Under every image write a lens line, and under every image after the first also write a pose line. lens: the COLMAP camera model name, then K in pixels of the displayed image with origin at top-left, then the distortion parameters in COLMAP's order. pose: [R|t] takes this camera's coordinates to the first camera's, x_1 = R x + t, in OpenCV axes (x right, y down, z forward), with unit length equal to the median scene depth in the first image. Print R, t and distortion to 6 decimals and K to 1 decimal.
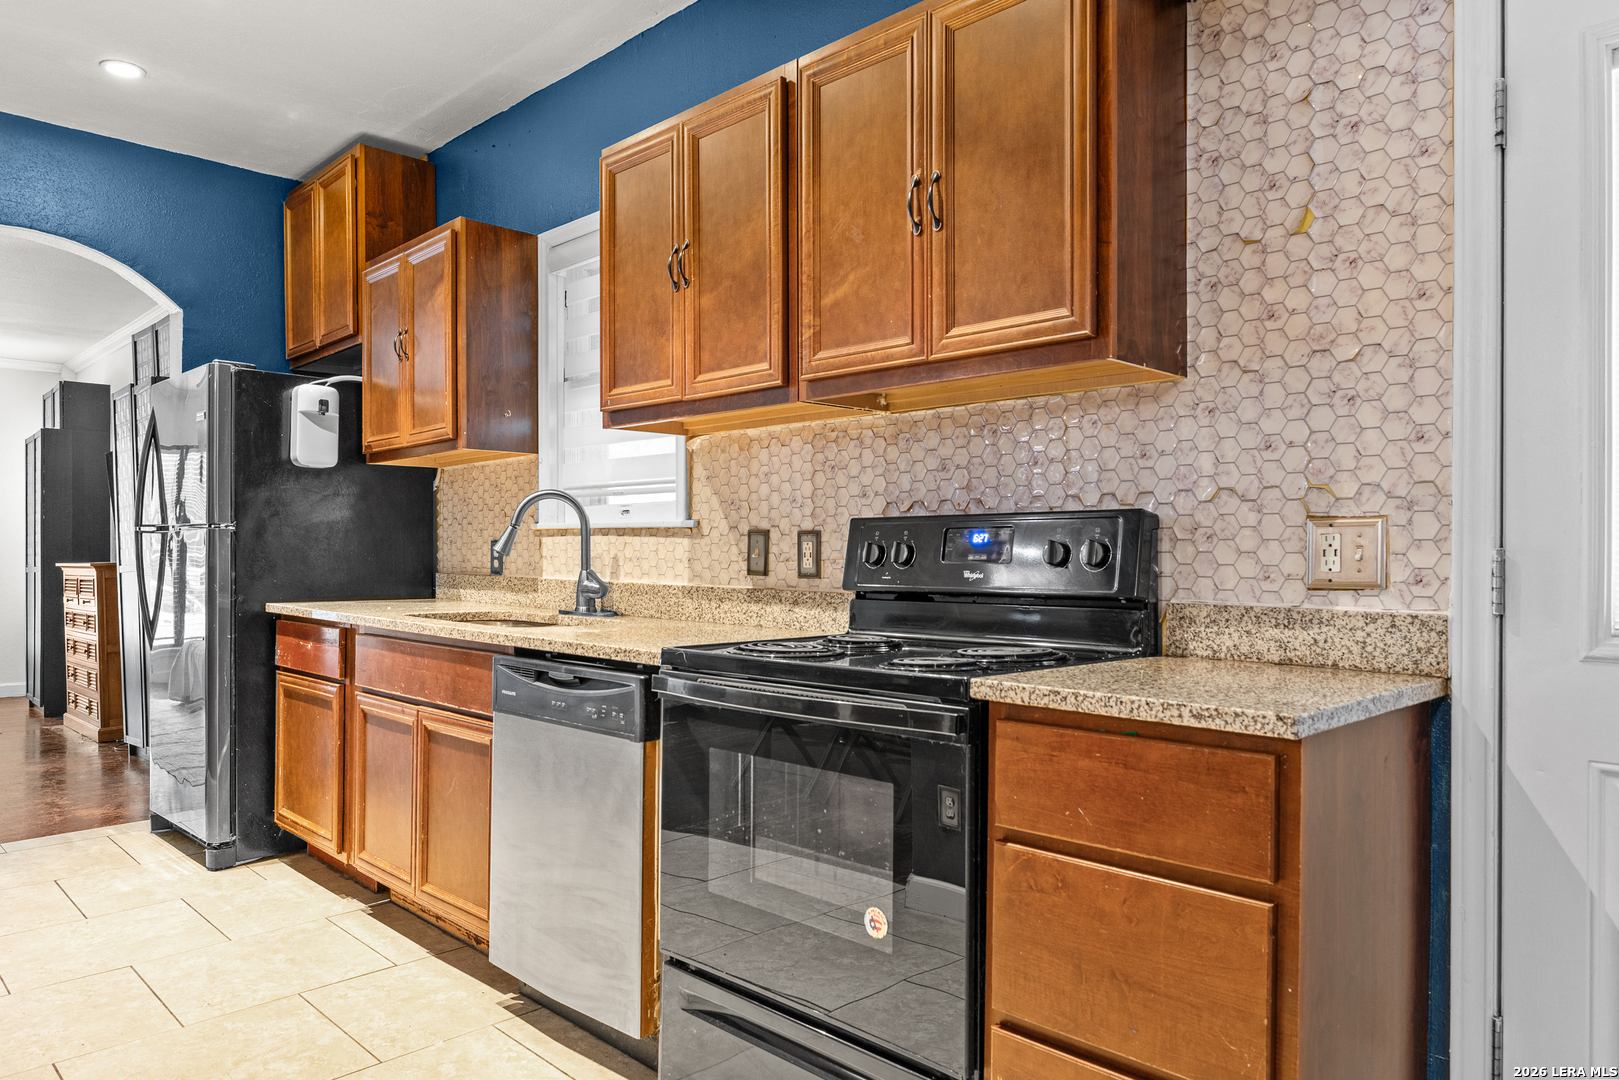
lens RADIAL K [[1047.8, 0, 808.3], [0, 1047.8, 545.3], [0, 0, 1]] dist [0.001270, -0.001210]
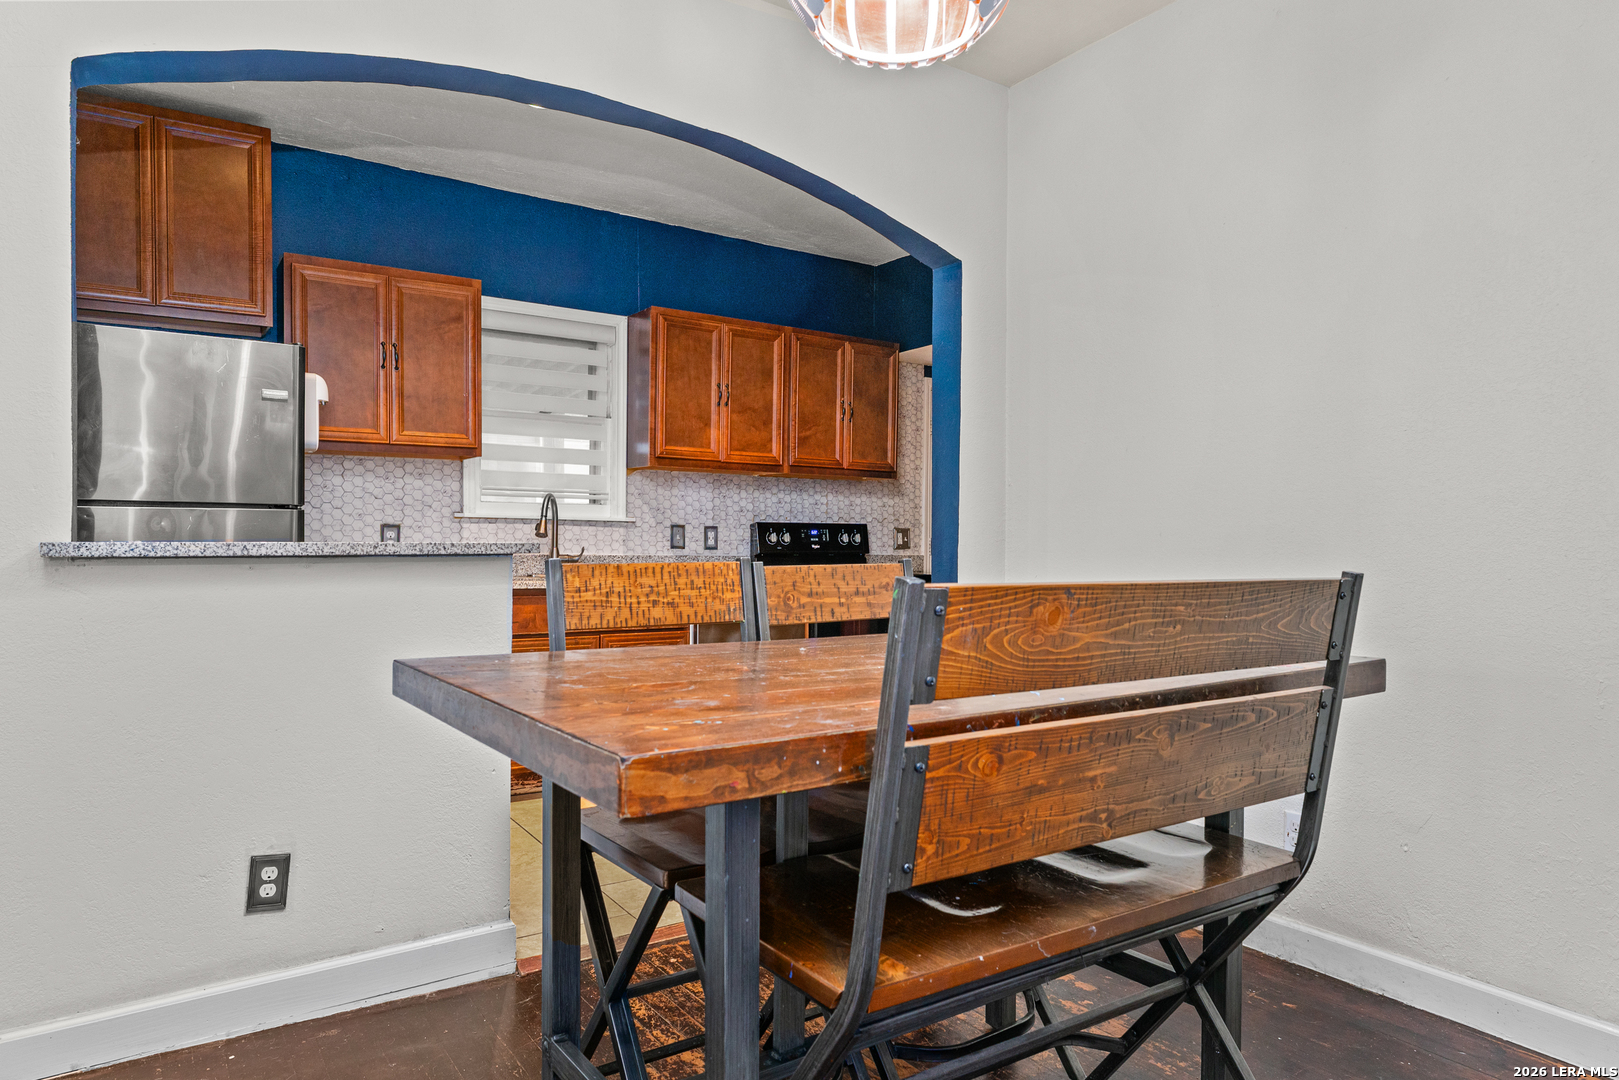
lens RADIAL K [[992.1, 0, 808.2], [0, 992.1, 542.5], [0, 0, 1]] dist [0.000168, -0.000974]
pose [[0.193670, 0.002374, 0.981064, -1.677869], [-0.010129, 0.999949, -0.000420, 0.014778], [-0.981014, -0.009855, 0.193684, 0.397218]]
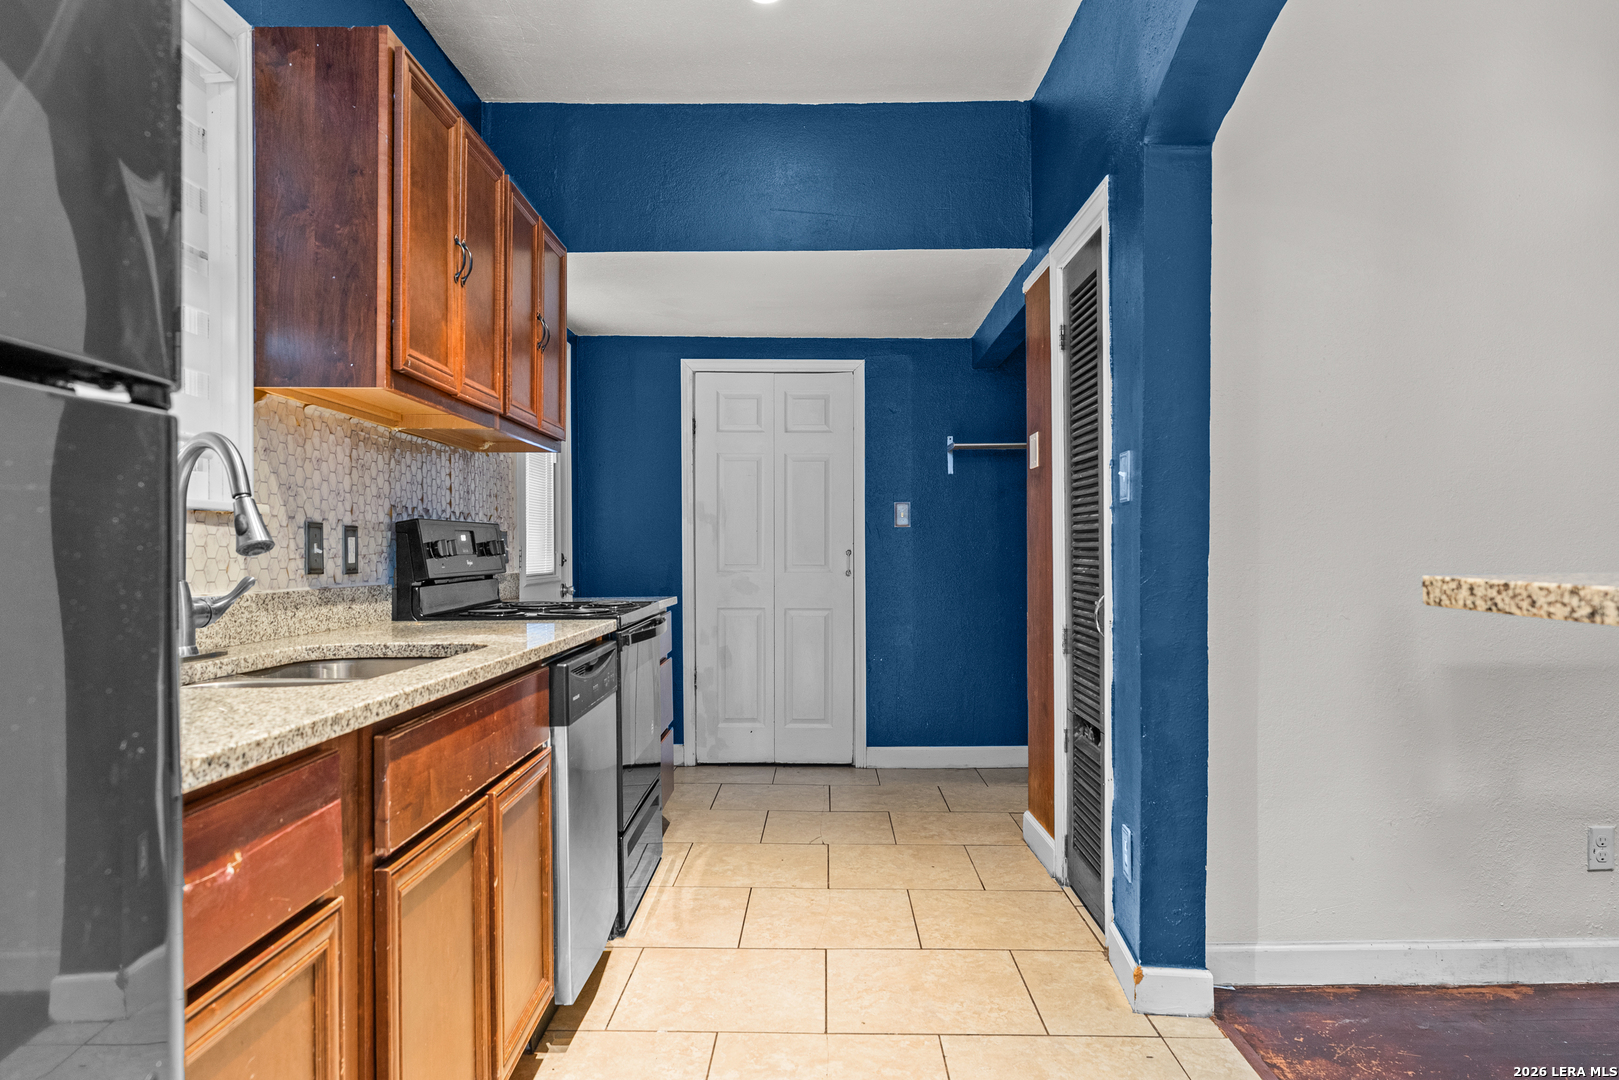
lens RADIAL K [[1047.8, 0, 815.1], [0, 1047.8, 547.0], [0, 0, 1]] dist [0.001270, -0.001210]
pose [[-0.701702, 0.002993, 0.712464, -0.916579], [0.000024, 0.999991, -0.004178, 0.009165], [-0.712470, -0.002915, -0.701696, 1.248499]]
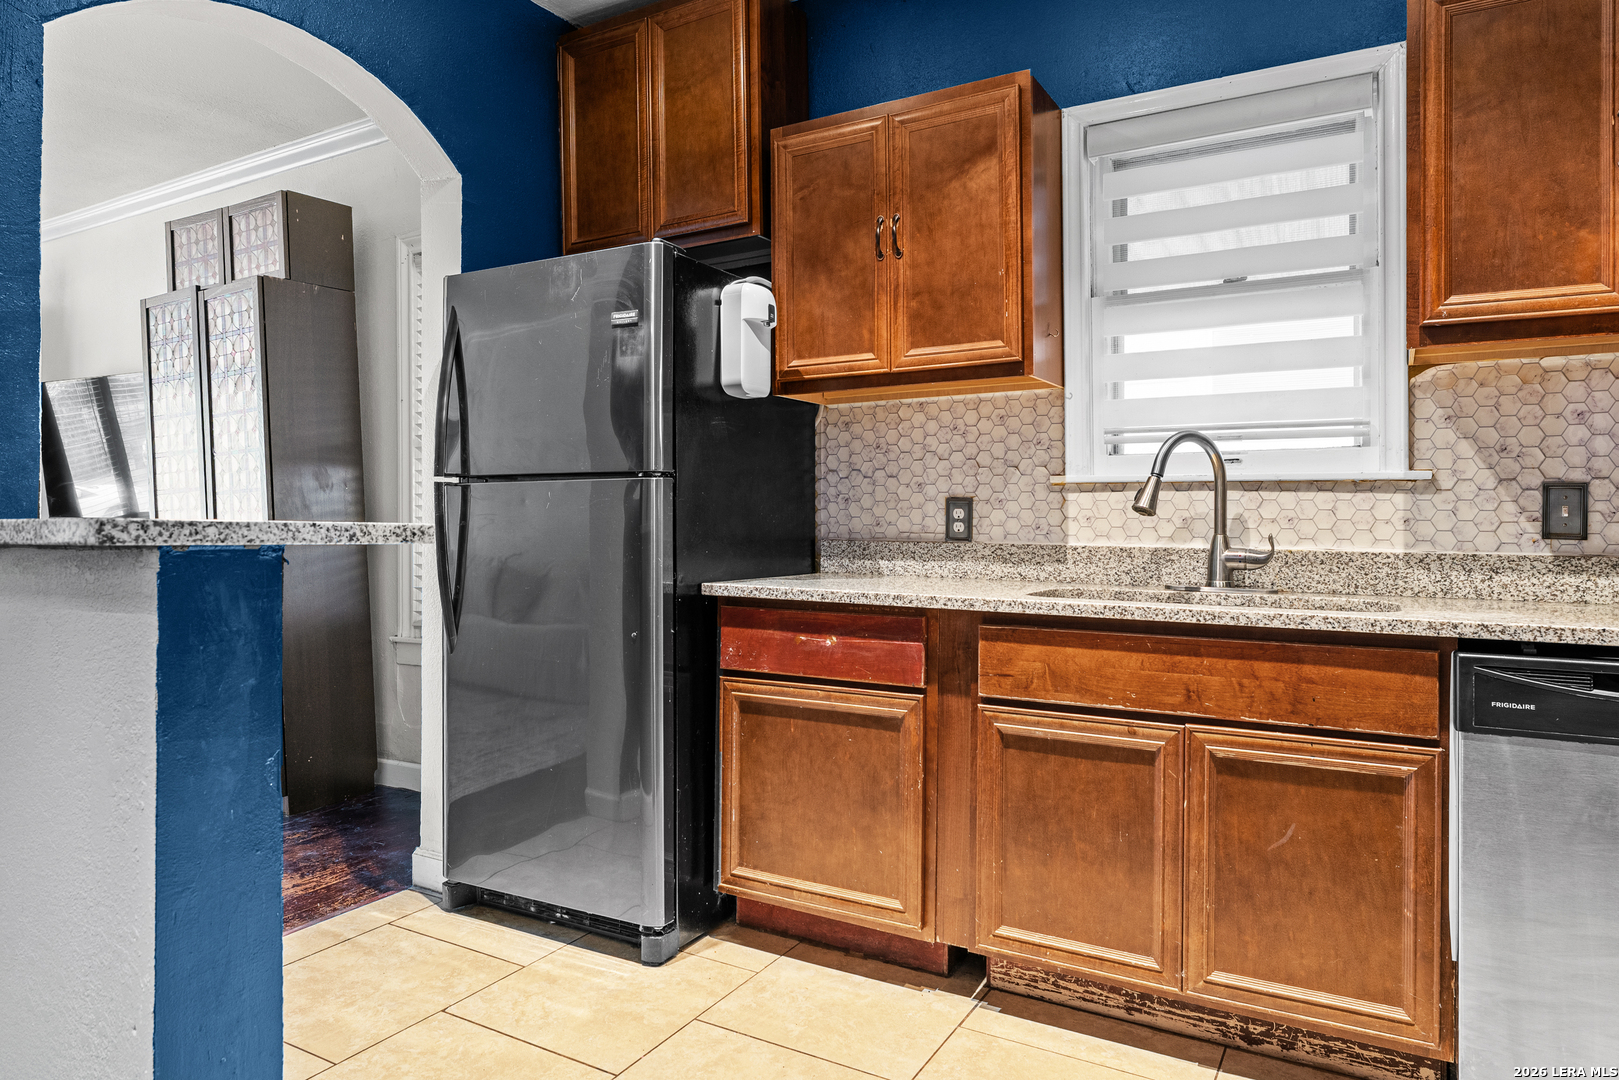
lens RADIAL K [[992.1, 0, 814.2], [0, 992.1, 517.5], [0, 0, 1]] dist [0.000168, -0.000974]
pose [[0.964689, 0.003562, 0.263366, -0.761699], [-0.003701, 0.999993, 0.000032, 0.013368], [-0.263364, -0.001005, 0.964696, 0.396833]]
